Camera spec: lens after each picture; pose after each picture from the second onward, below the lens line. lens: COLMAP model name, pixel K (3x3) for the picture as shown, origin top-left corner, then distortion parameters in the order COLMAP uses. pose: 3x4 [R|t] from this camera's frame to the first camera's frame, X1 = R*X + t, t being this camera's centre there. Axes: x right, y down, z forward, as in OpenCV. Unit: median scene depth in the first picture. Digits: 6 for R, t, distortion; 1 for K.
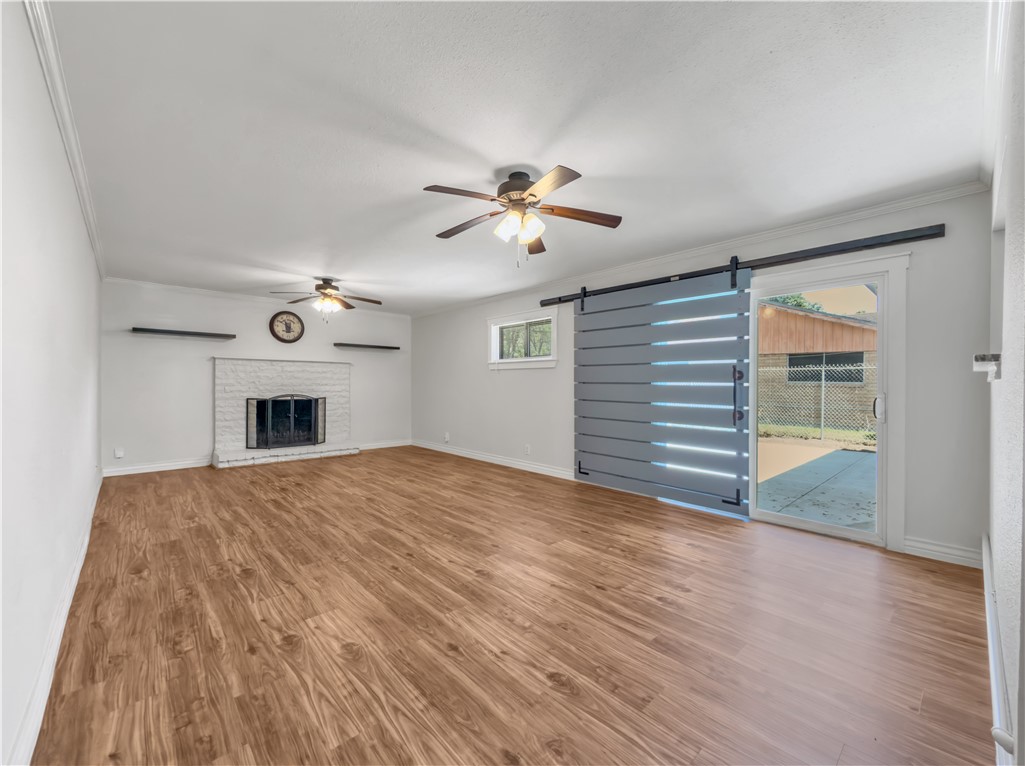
lens RADIAL K [[413.7, 0, 504.5], [0, 413.7, 386.2], [0, 0, 1]] dist [0.001223, 0.000035]
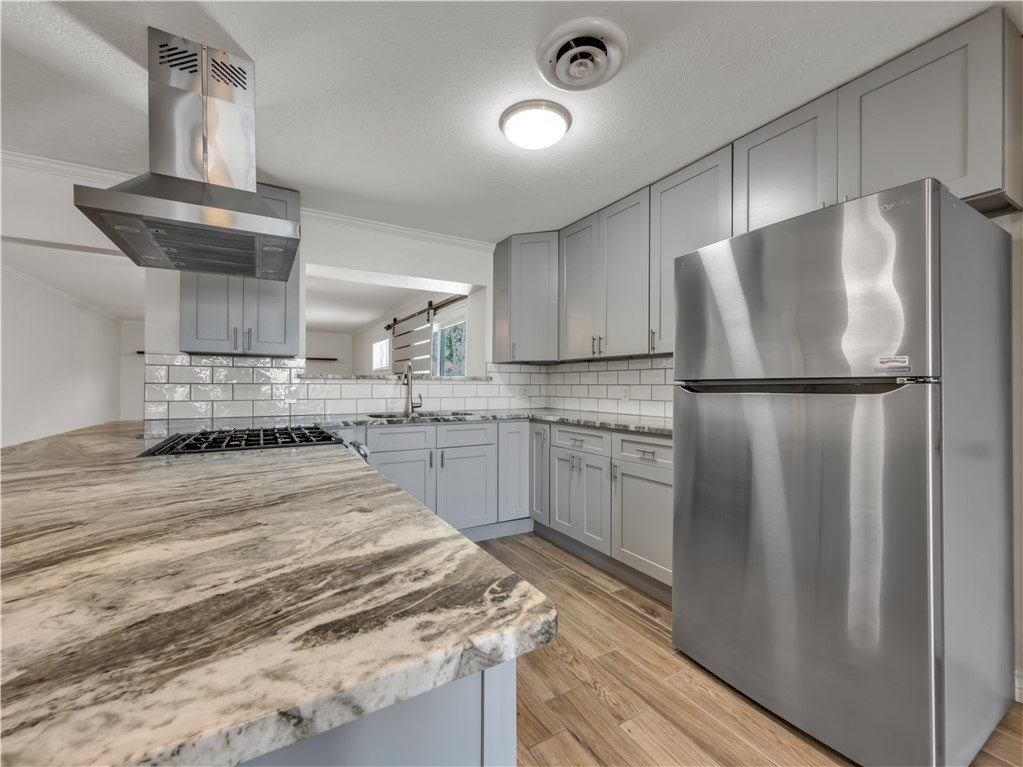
lens RADIAL K [[414.2, 0, 505.2], [0, 414.2, 383.9], [0, 0, 1]] dist [0.000594, 0.000120]
pose [[0.979840, -0.000813, -0.199784, 0.793893], [-0.001079, 0.999956, -0.009363, -0.001787], [0.199782, 0.009390, 0.979795, -0.288739]]
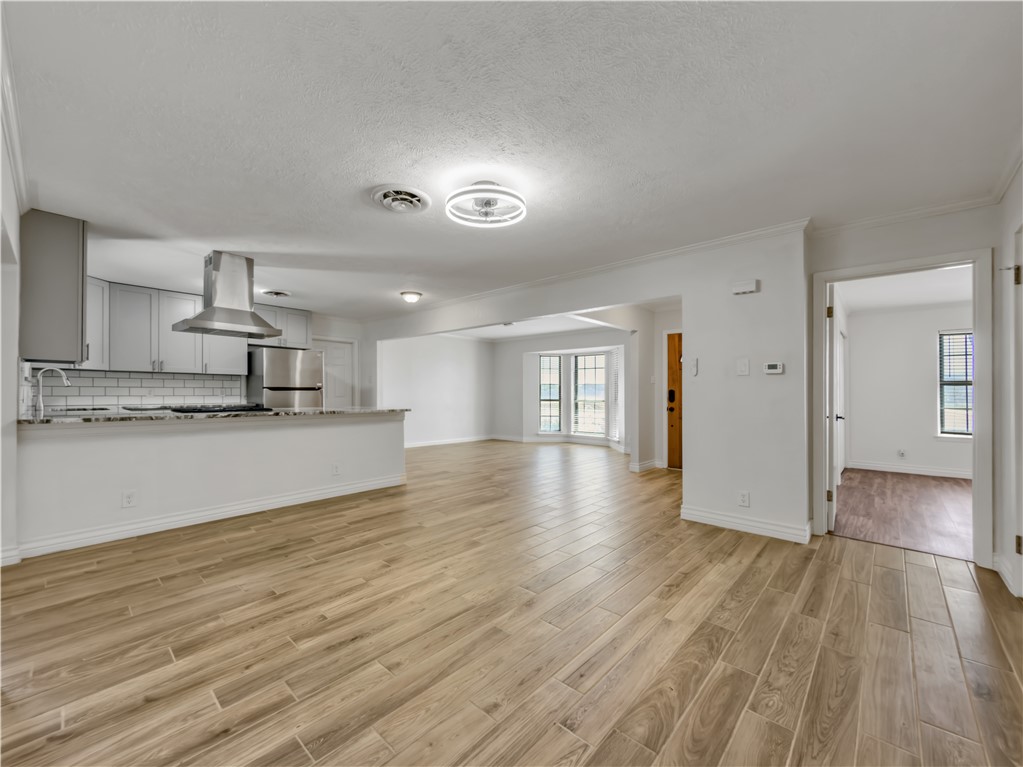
lens RADIAL K [[414.2, 0, 513.5], [0, 414.2, 396.6], [0, 0, 1]] dist [0.000594, 0.000120]
pose [[-0.102343, -0.013326, 0.994660, -0.310695], [-0.001198, 0.999911, 0.013273, 0.001975], [-0.994748, 0.000167, -0.102350, -0.459164]]
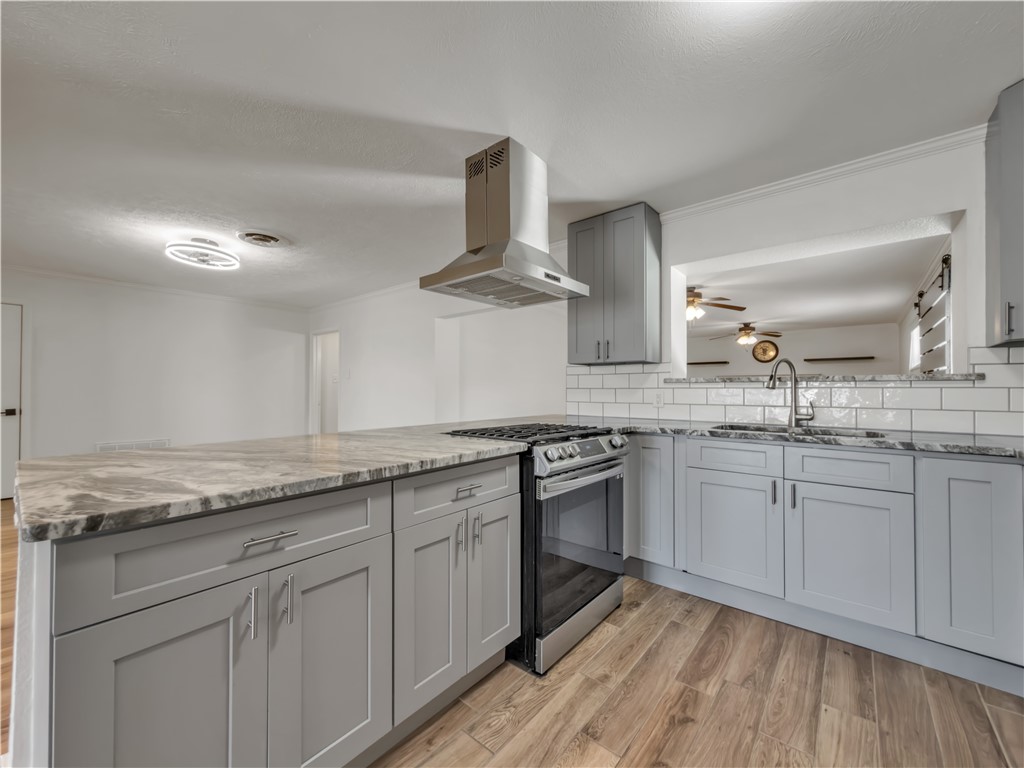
lens RADIAL K [[414.6, 0, 514.9], [0, 414.6, 383.4], [0, 0, 1]] dist [0.000594, 0.000120]
pose [[0.154064, -0.018021, -0.987897, 0.941636], [-0.006727, 0.999791, -0.019287, -0.001171], [0.988038, 0.009617, 0.153911, -0.077597]]
